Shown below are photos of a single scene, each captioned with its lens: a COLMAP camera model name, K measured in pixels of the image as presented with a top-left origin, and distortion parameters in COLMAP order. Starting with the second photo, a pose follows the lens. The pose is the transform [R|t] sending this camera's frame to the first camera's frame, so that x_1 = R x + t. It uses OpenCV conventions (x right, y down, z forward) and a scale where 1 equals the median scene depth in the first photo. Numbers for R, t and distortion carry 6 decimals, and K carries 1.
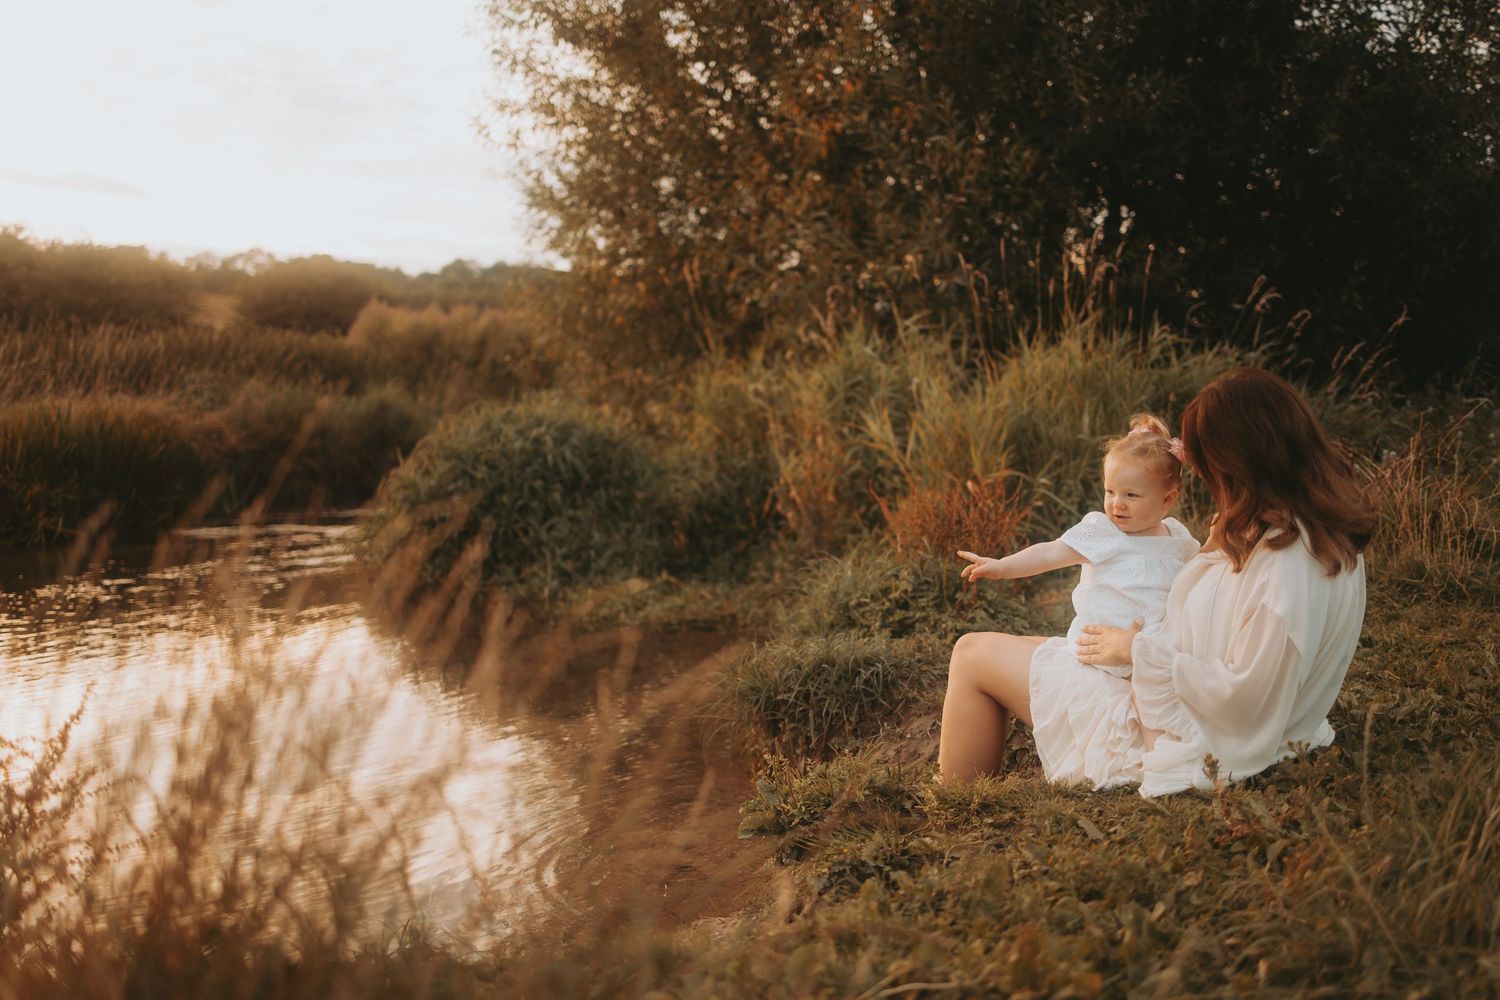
lens RADIAL K [[1563.8, 0, 773.3], [0, 1563.8, 475.0], [0, 0, 1]] dist [-0.077688, 0.037902]
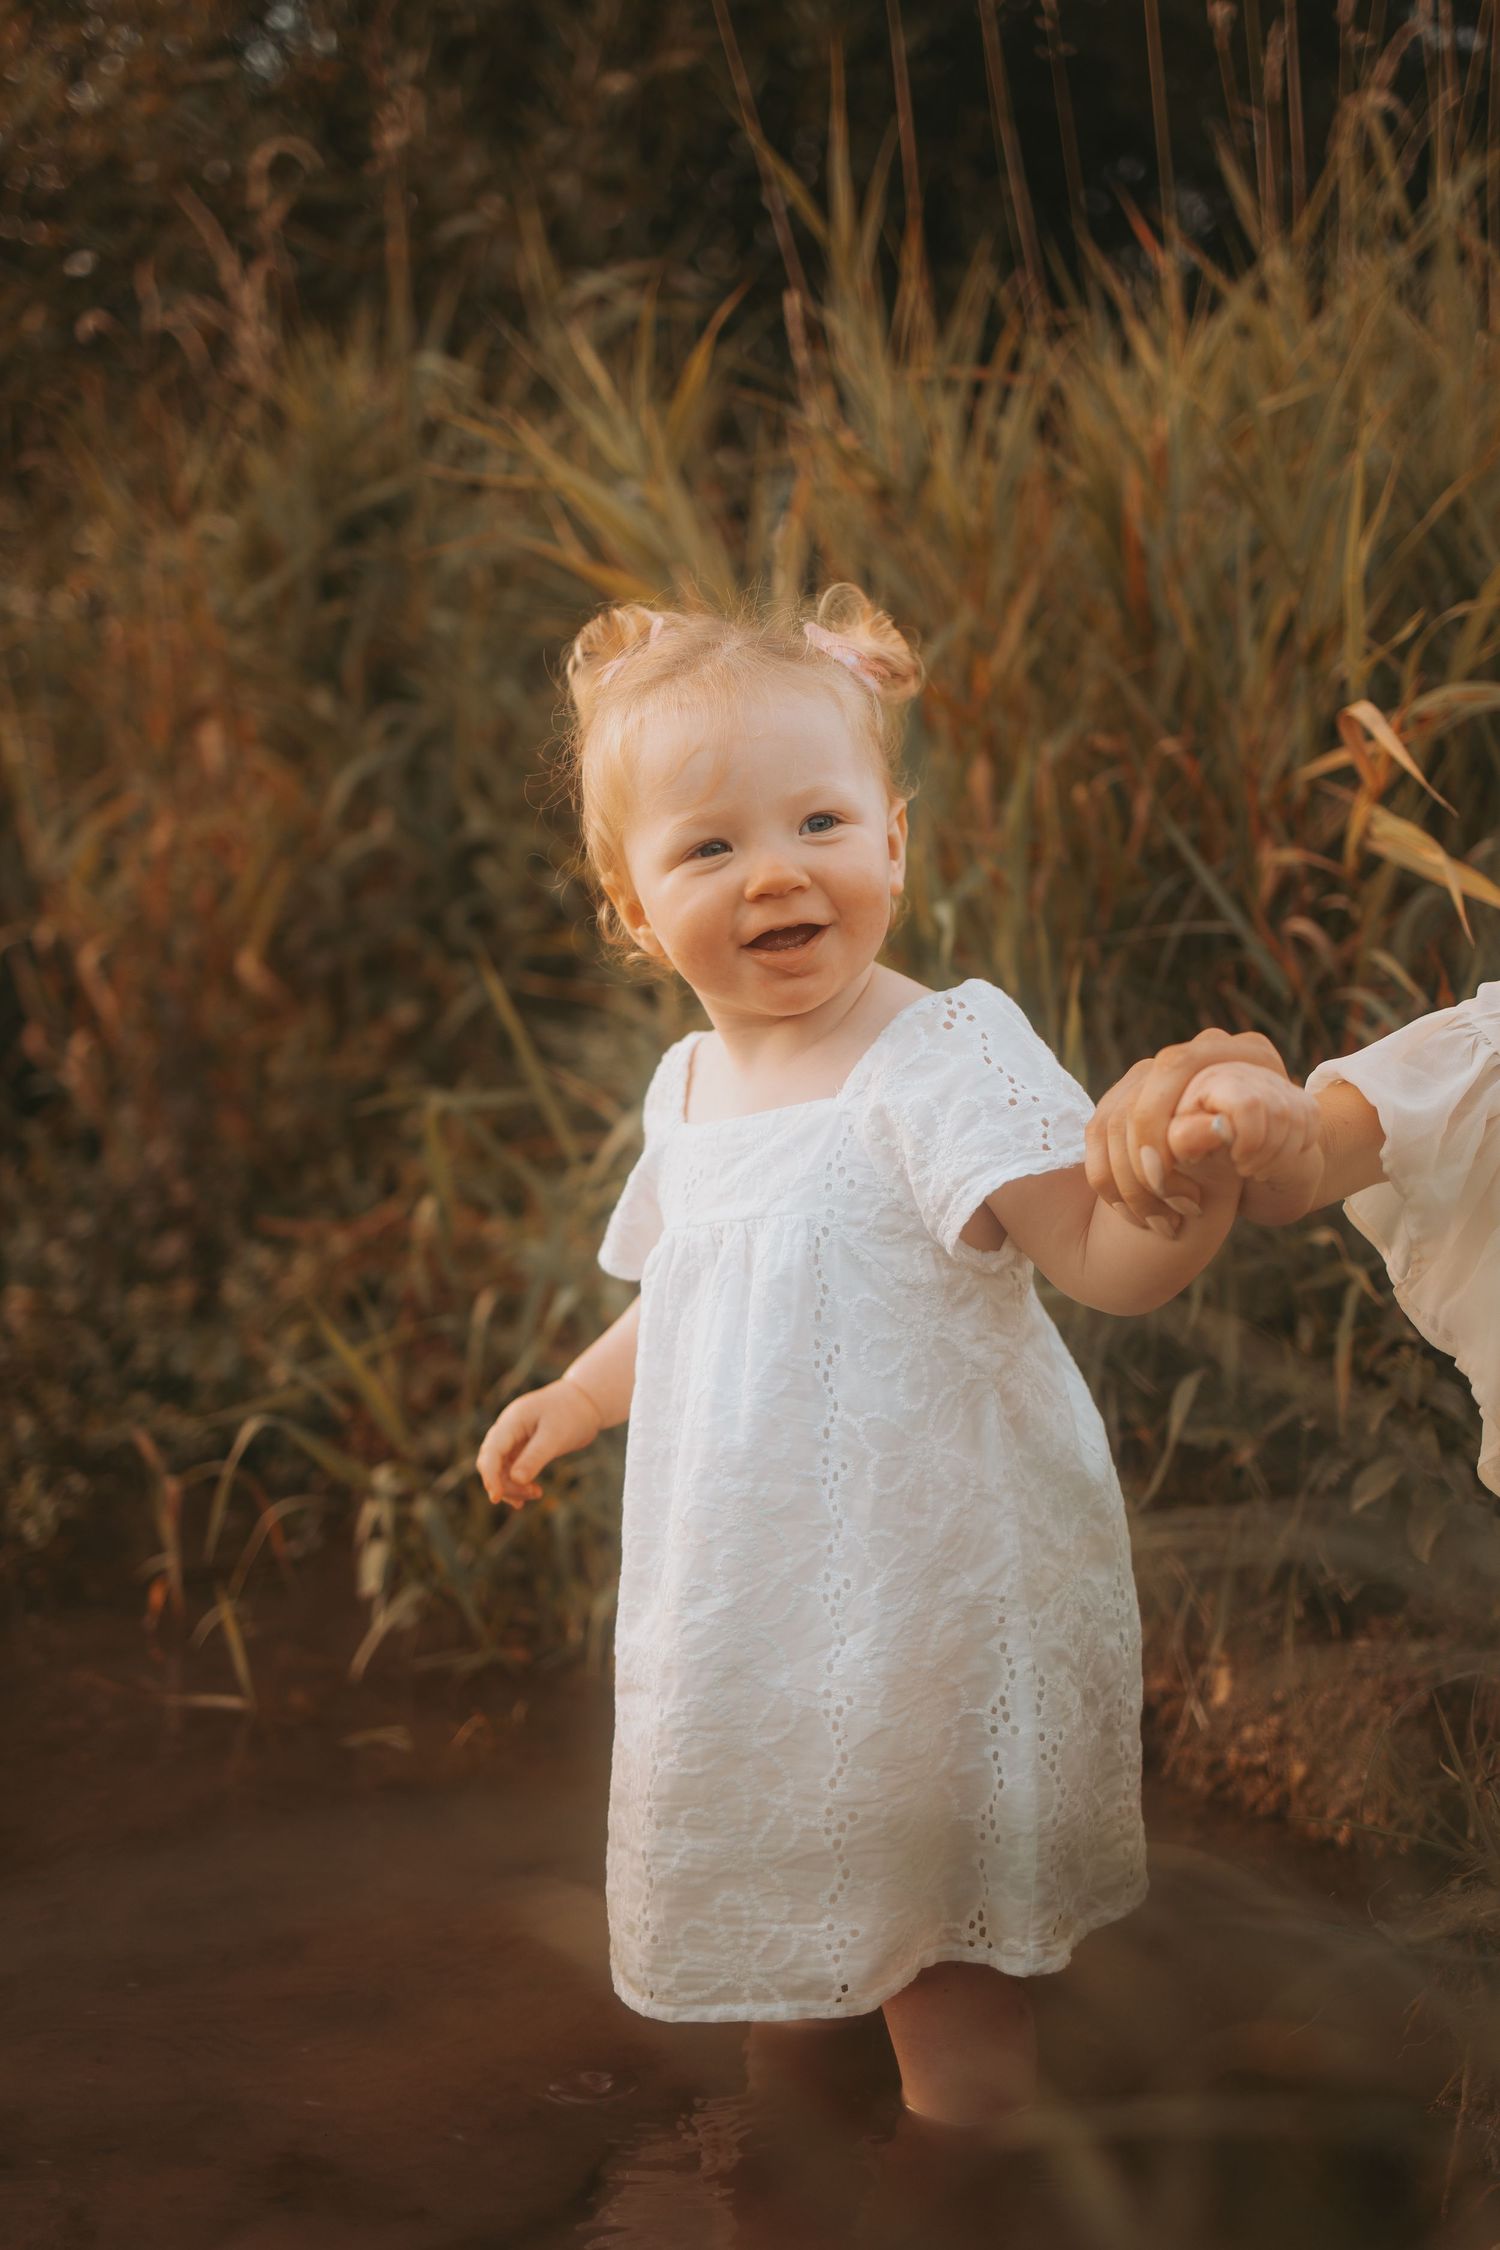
lens RADIAL K [[2260.8, 0, 750.0], [0, 2260.8, 1125.0], [0, 0, 1]] dist [-0.078776, 0.052493]
pose [[0.952584, 0.013273, 0.303988, 0.004583], [-0.014243, 0.999898, 0.000974, 0.035722], [-0.303944, -0.005257, 0.952676, 0.638162]]
